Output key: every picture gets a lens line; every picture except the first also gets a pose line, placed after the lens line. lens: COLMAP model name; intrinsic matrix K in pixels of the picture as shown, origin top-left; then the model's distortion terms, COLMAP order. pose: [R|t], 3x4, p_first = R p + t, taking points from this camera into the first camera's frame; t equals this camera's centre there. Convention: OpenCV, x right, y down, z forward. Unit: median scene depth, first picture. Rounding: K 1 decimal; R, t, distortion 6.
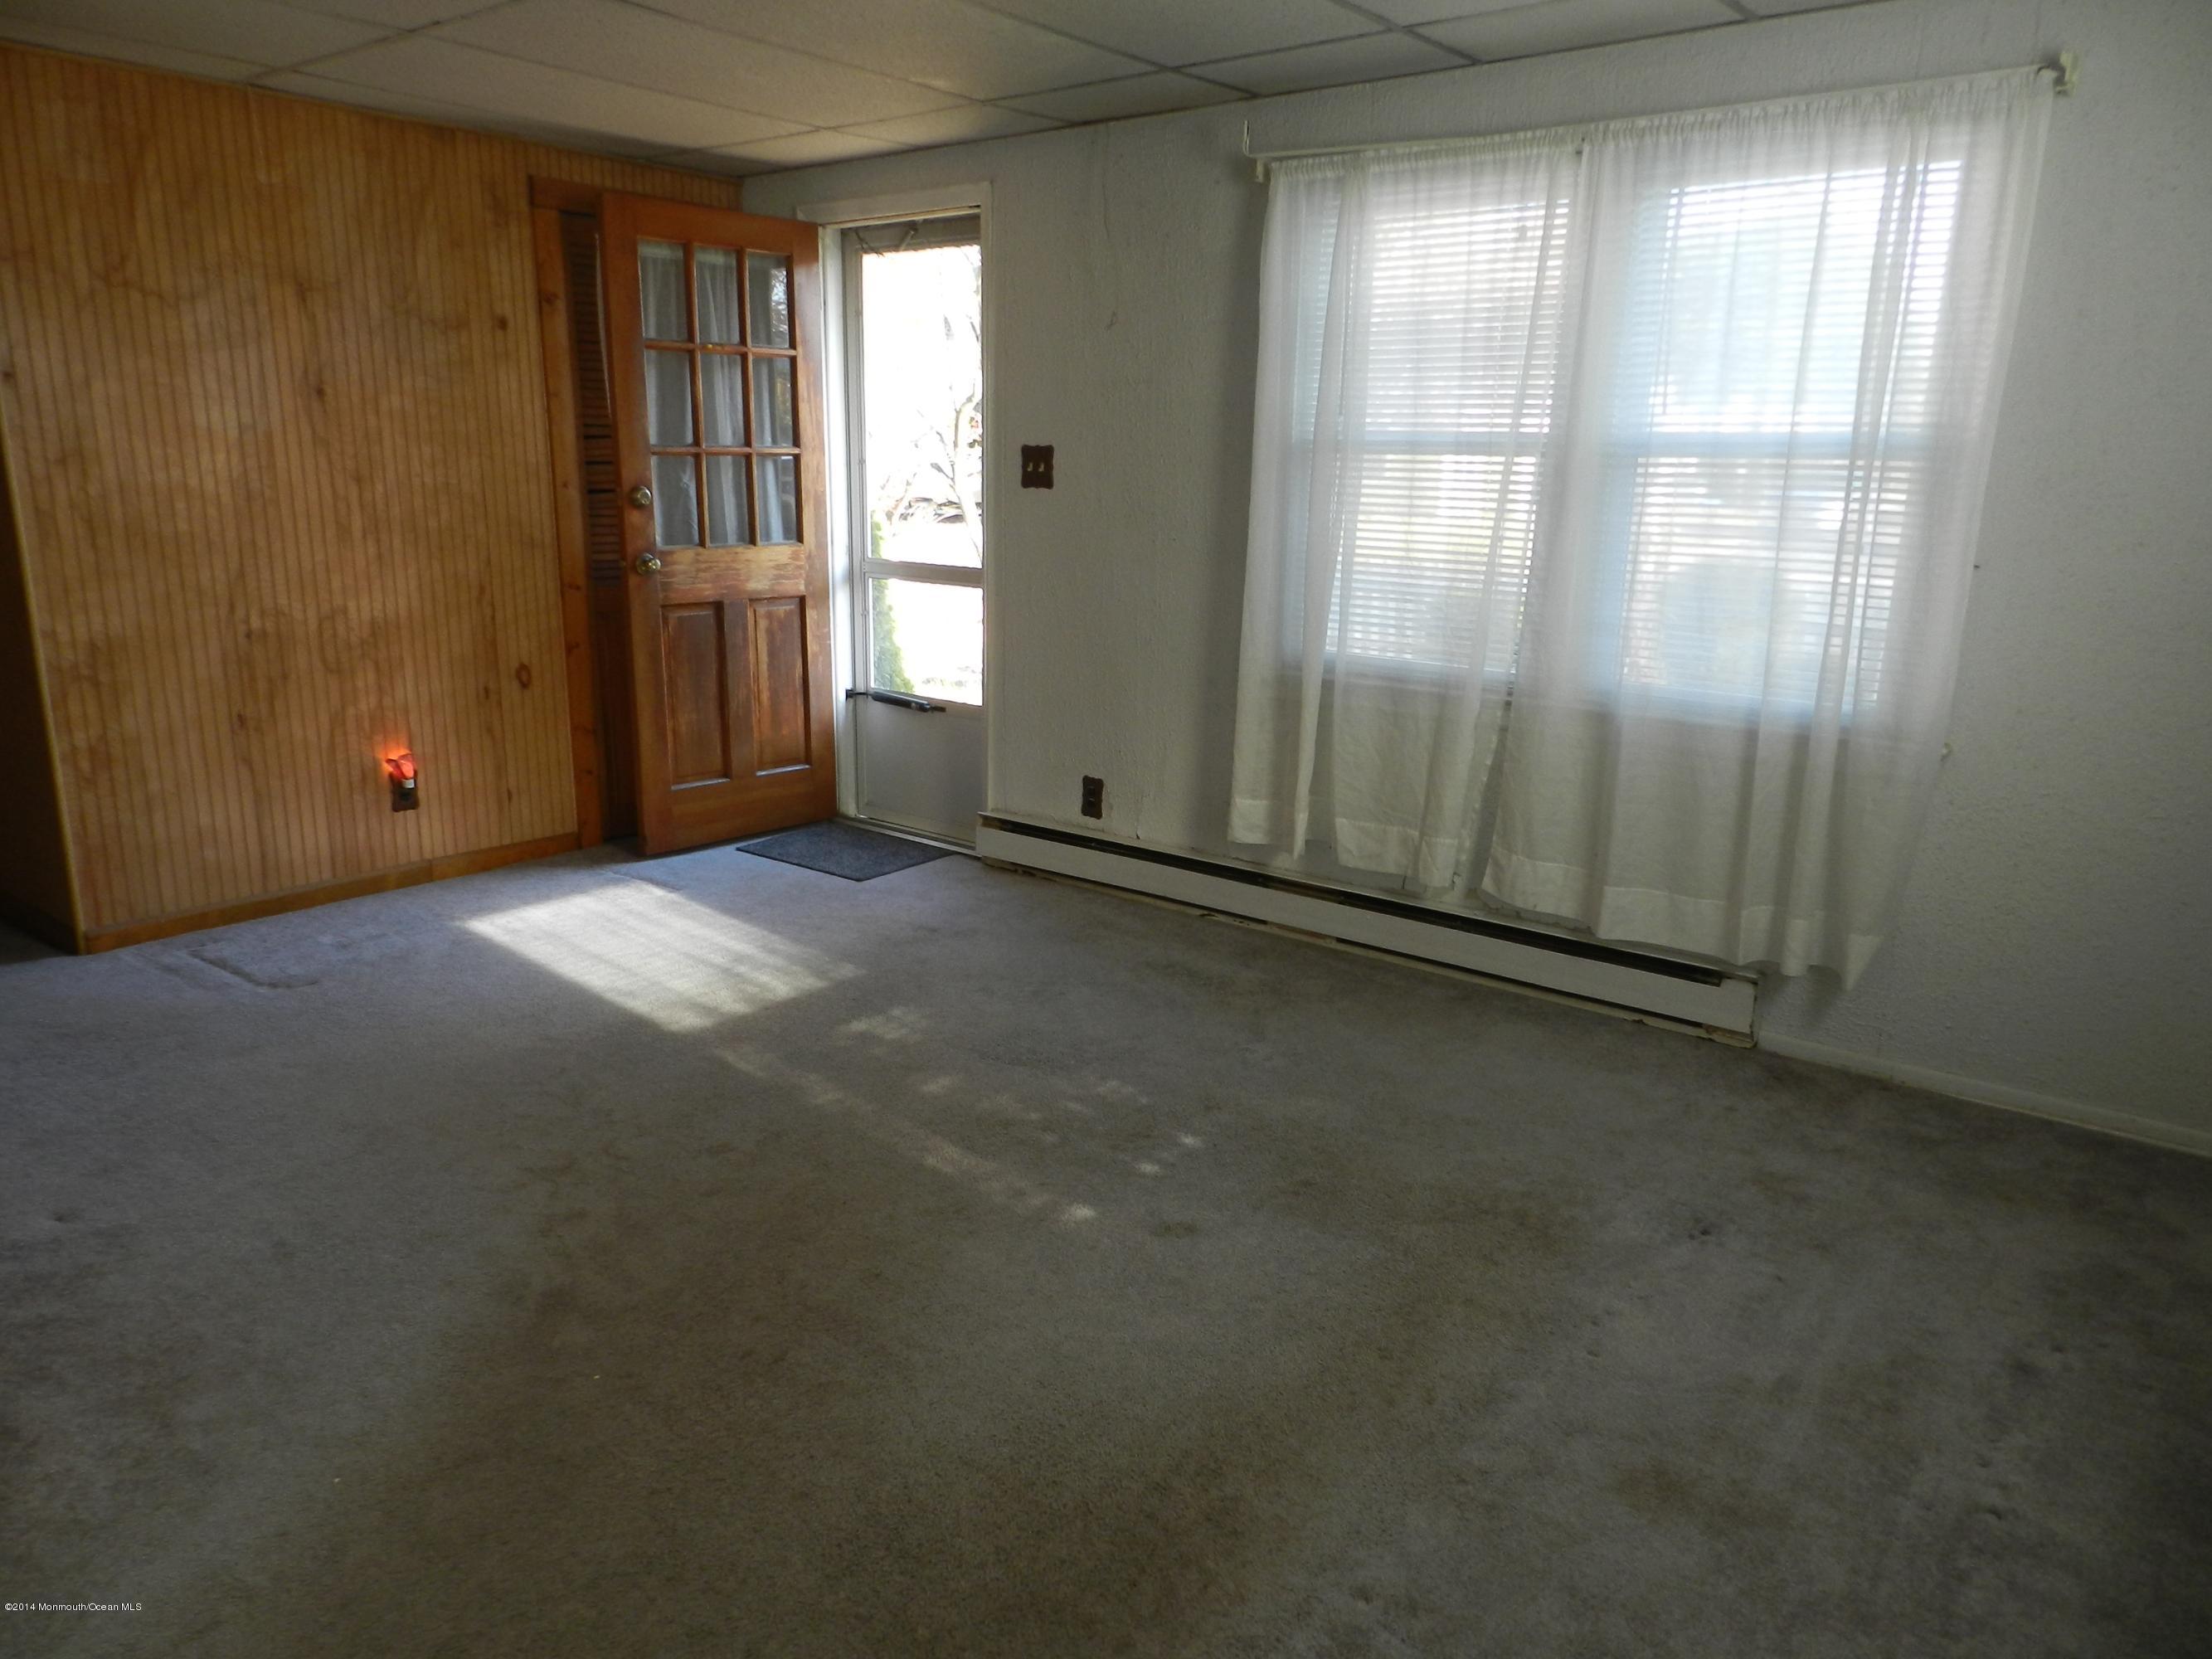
lens RADIAL K [[1518.1, 0, 1115.6], [0, 1518.1, 824.5], [0, 0, 1]] dist [0.036343, -0.016779]
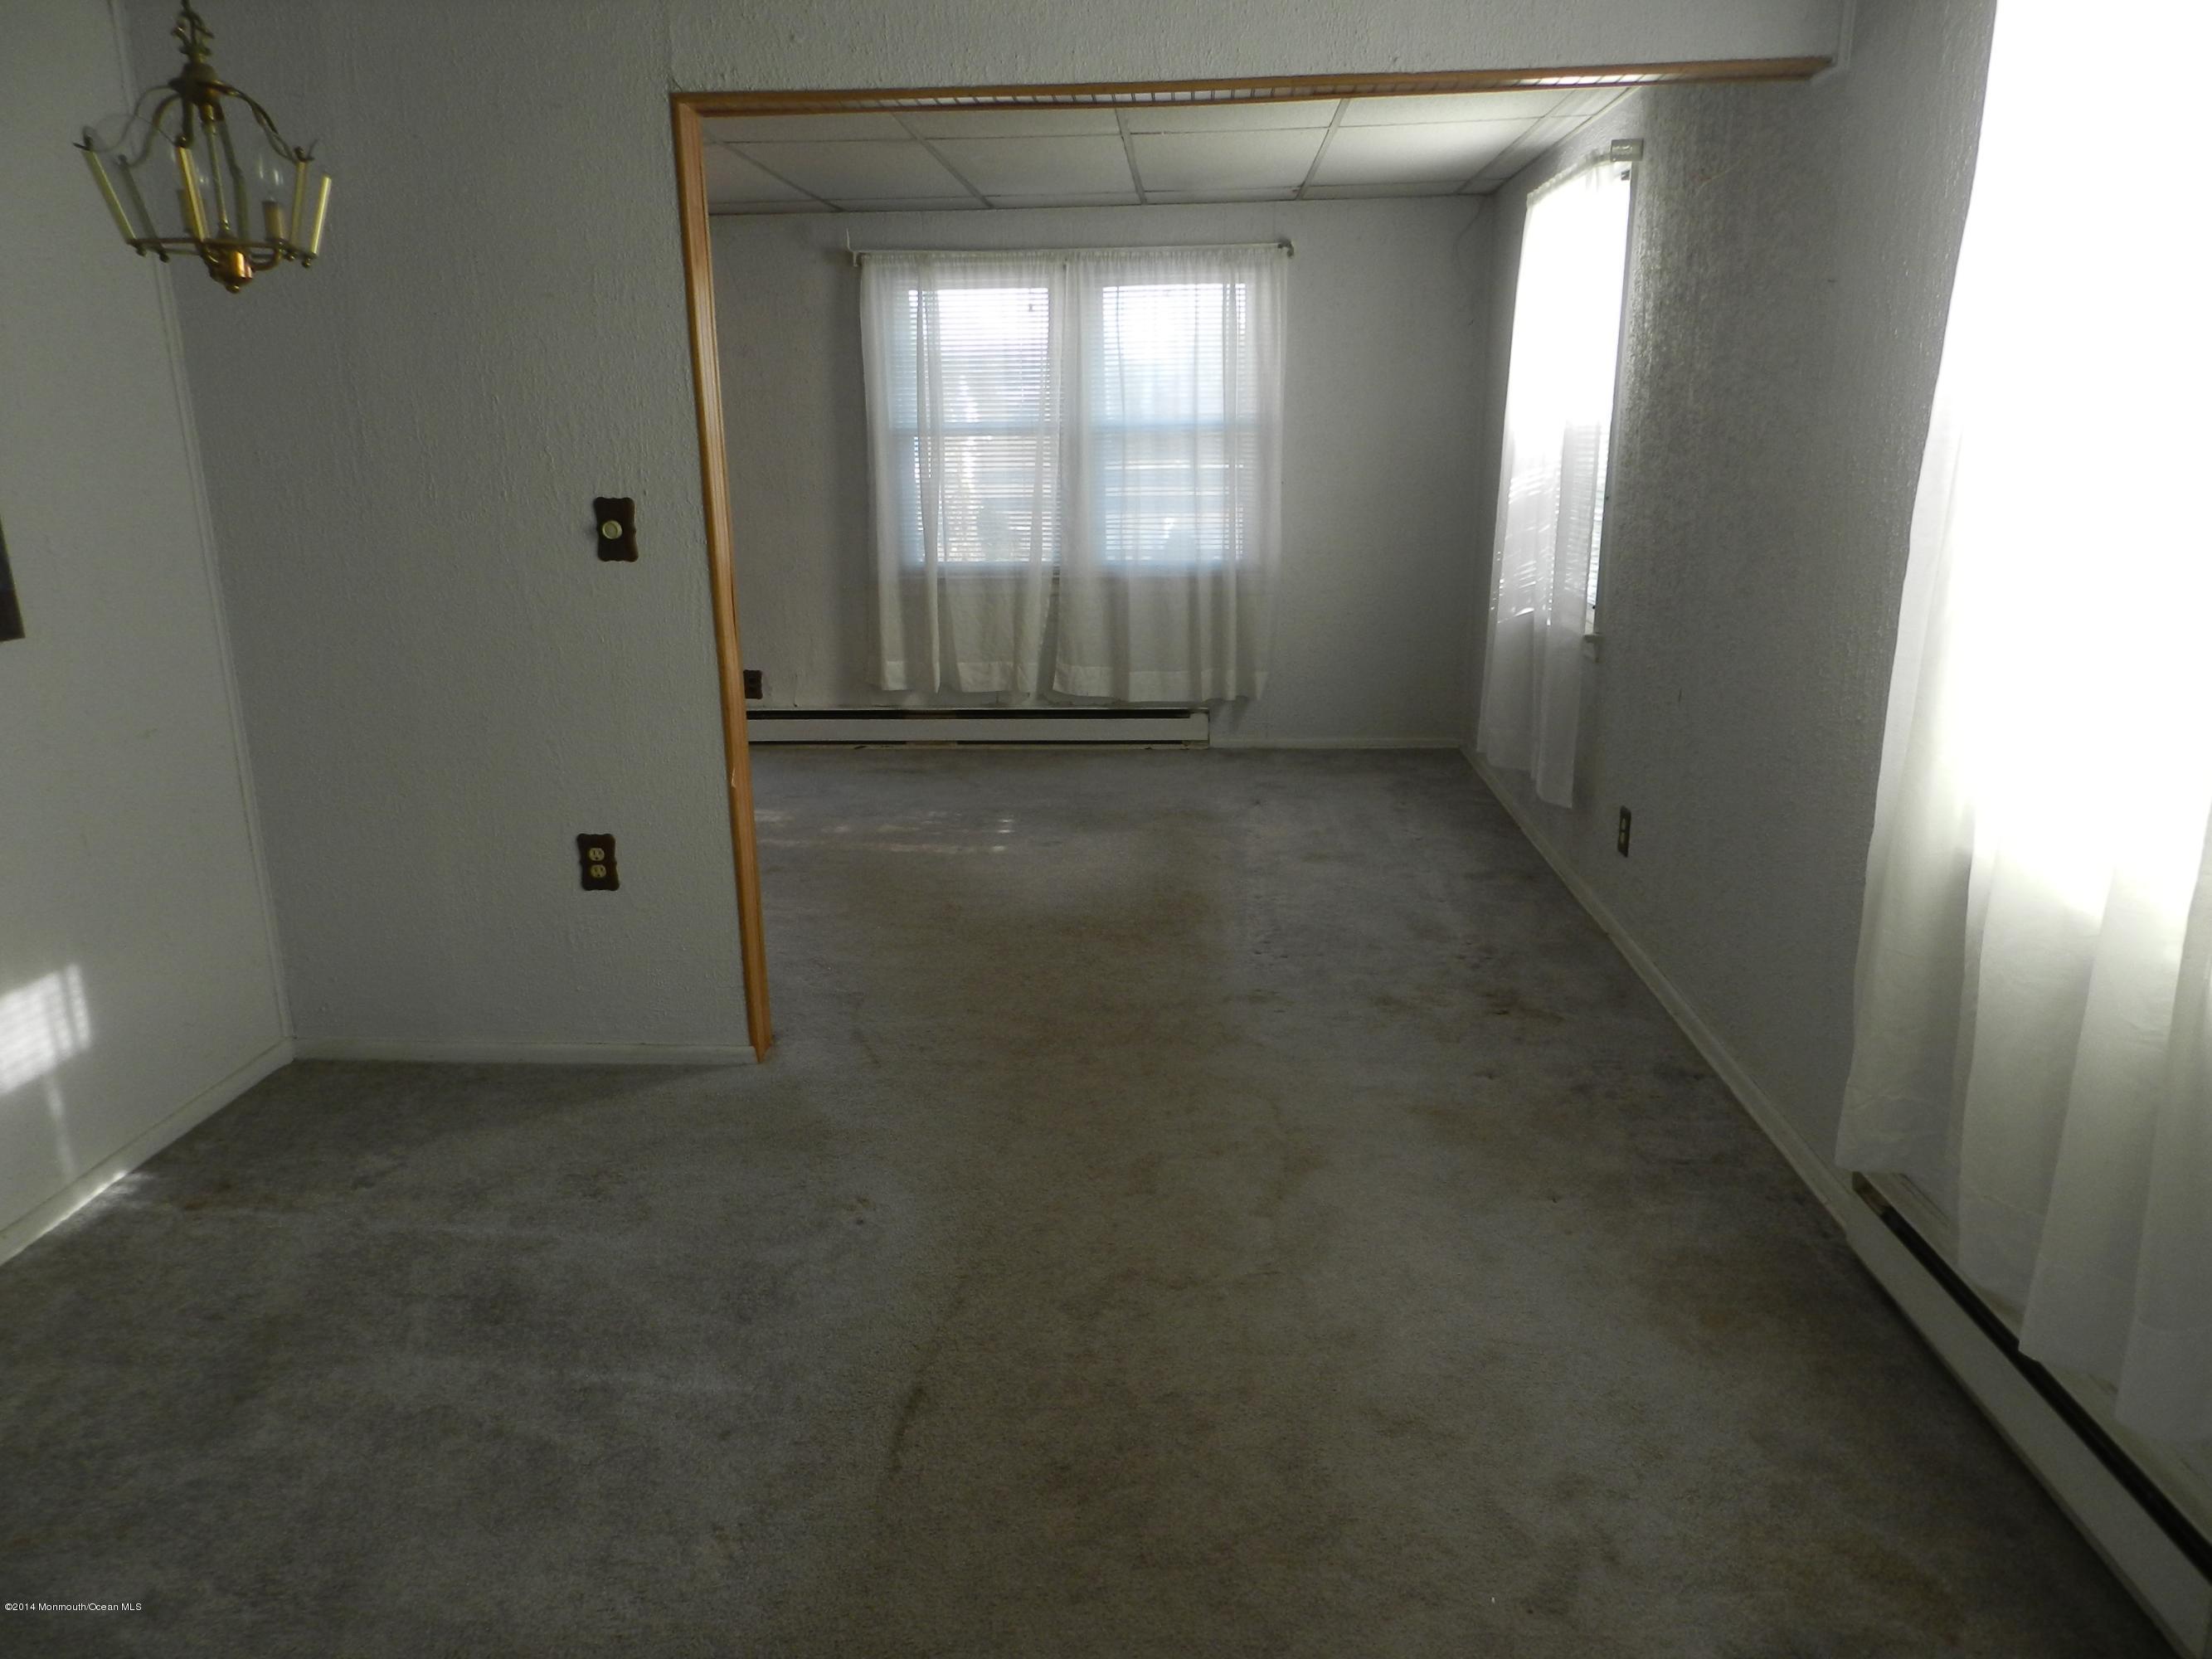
lens RADIAL K [[1518.1, 0, 1103.1], [0, 1518.1, 831.7], [0, 0, 1]] dist [0.036343, -0.016779]
pose [[0.828168, -0.173418, 0.532976, -0.674688], [0.161357, 0.984440, 0.069588, 0.092546], [-0.536751, 0.028368, 0.843264, -0.480912]]
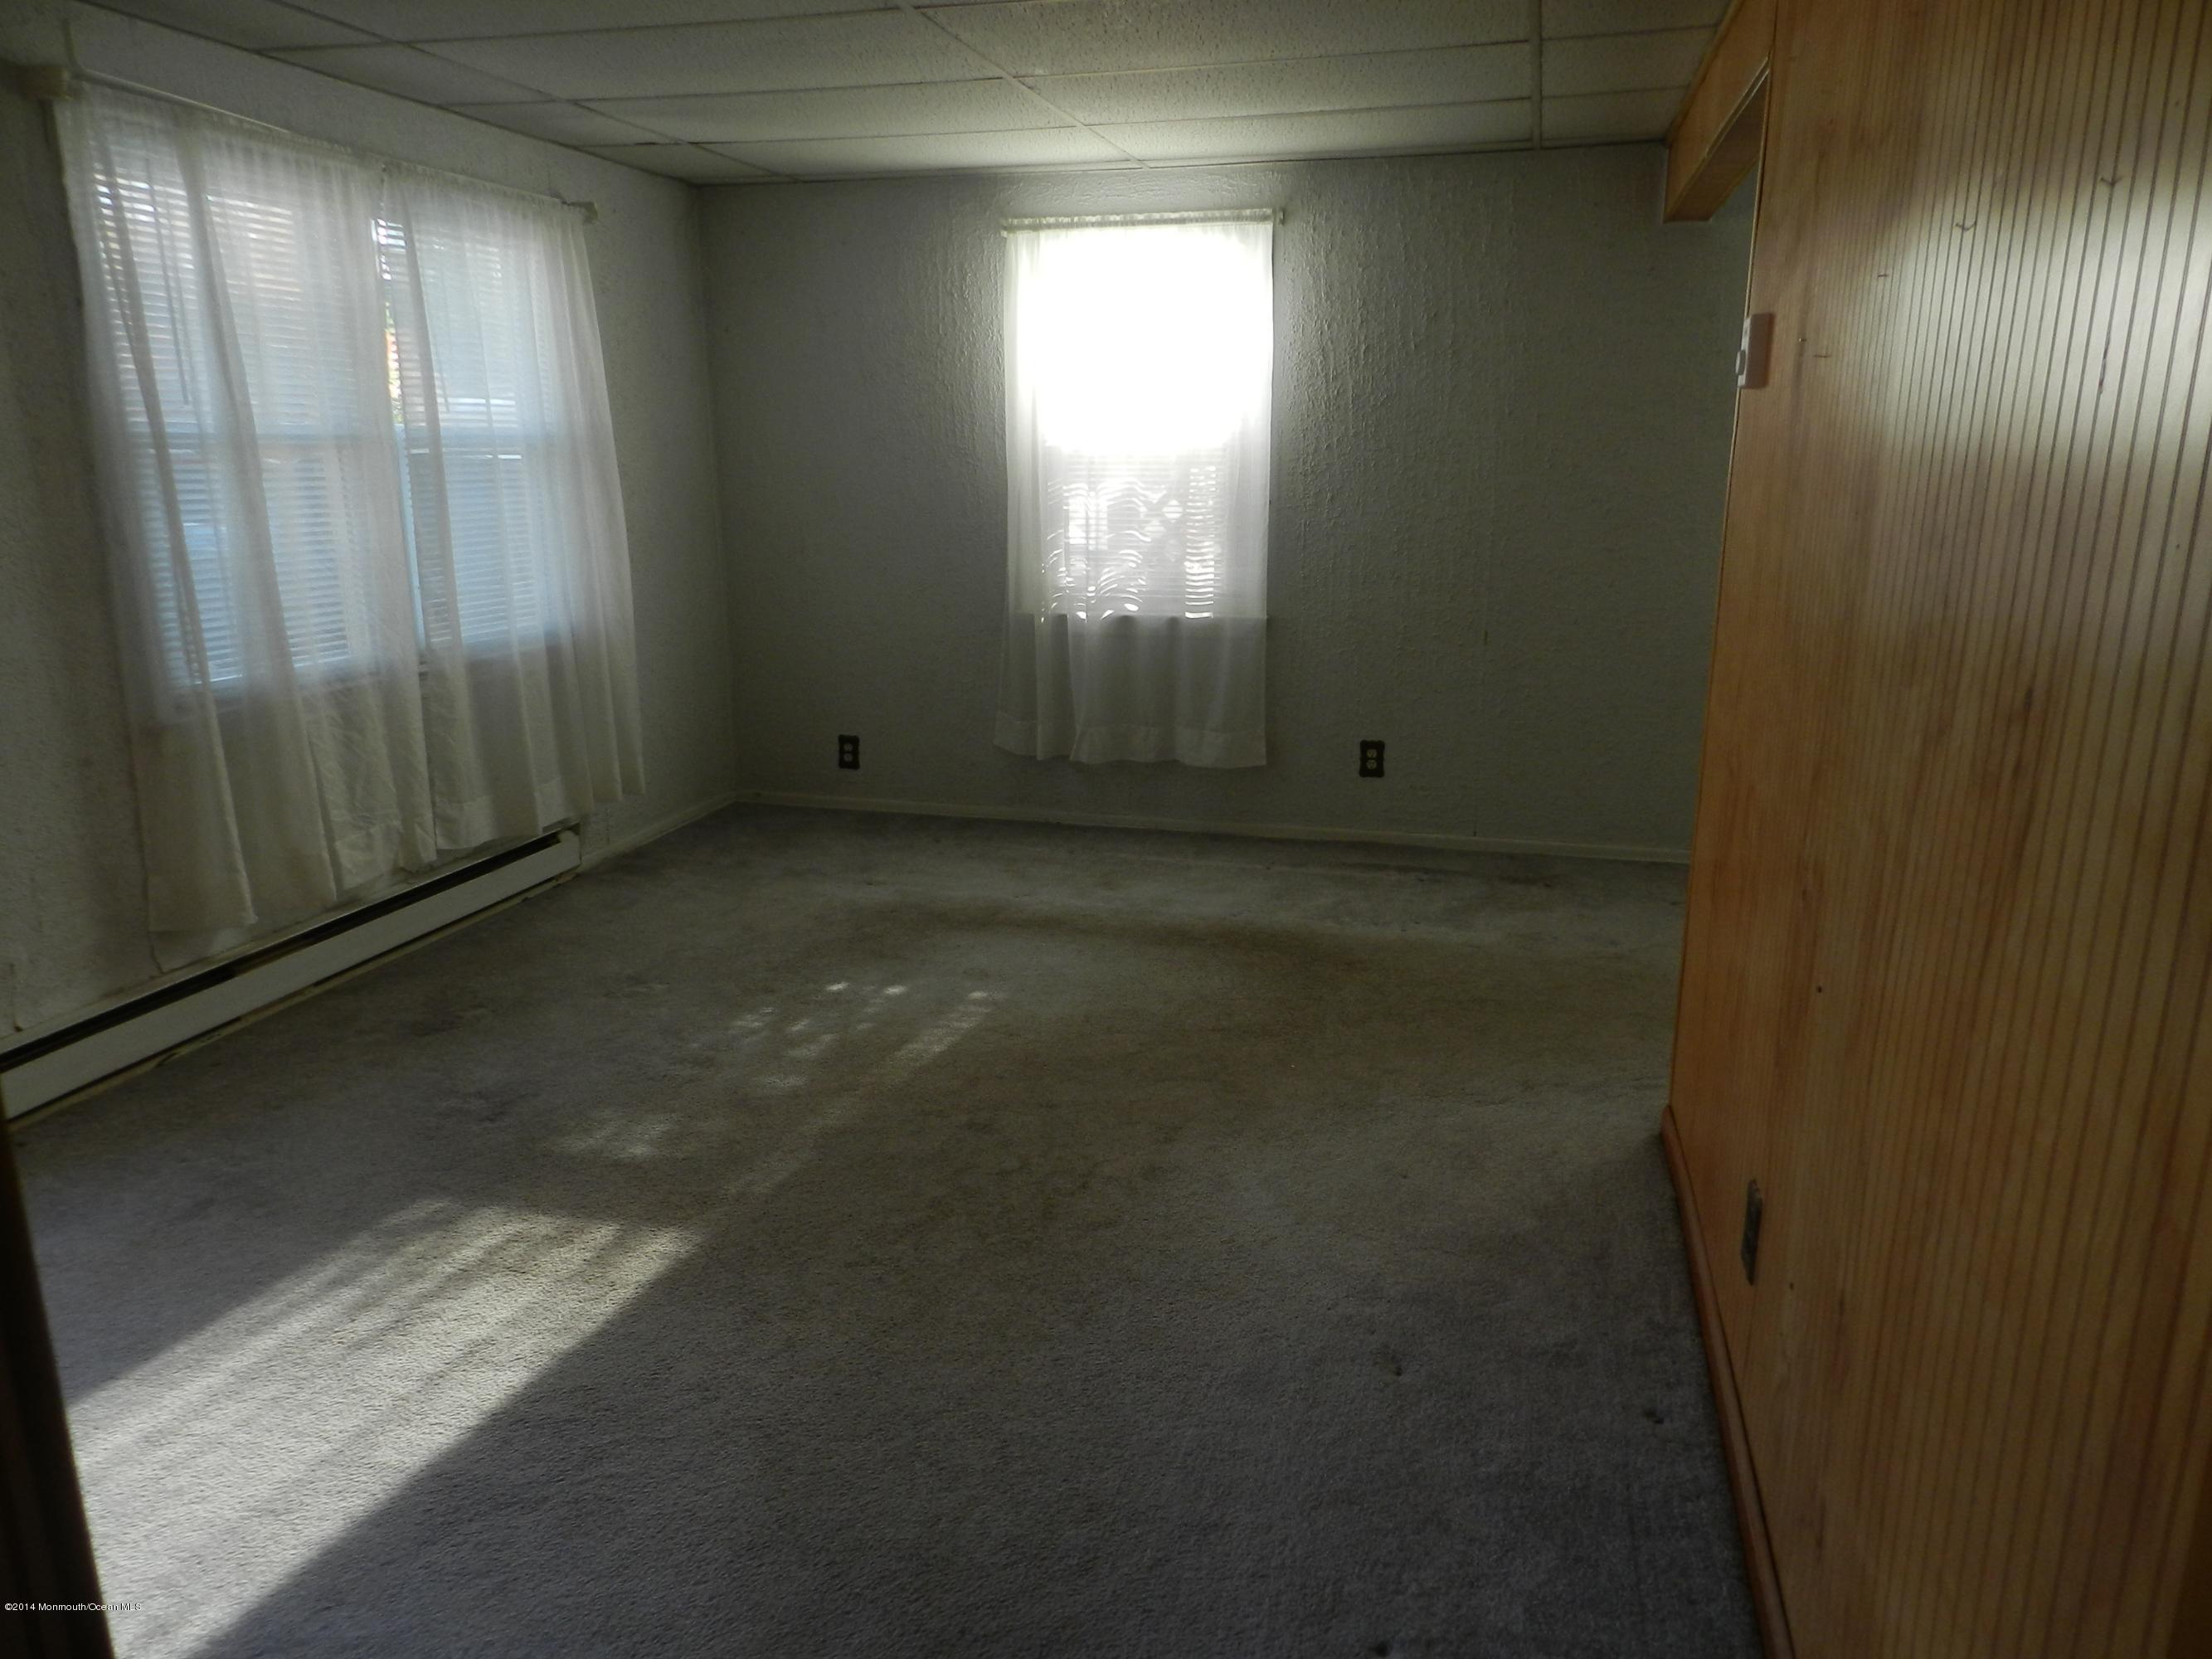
lens RADIAL K [[1518.1, 0, 1104.9], [0, 1518.1, 823.5], [0, 0, 1]] dist [0.036343, -0.016779]
pose [[-0.399198, -0.239828, 0.884943, -0.943427], [0.212673, 0.914638, 0.343813, -0.257913], [-0.891858, 0.325453, -0.314117, 0.949323]]
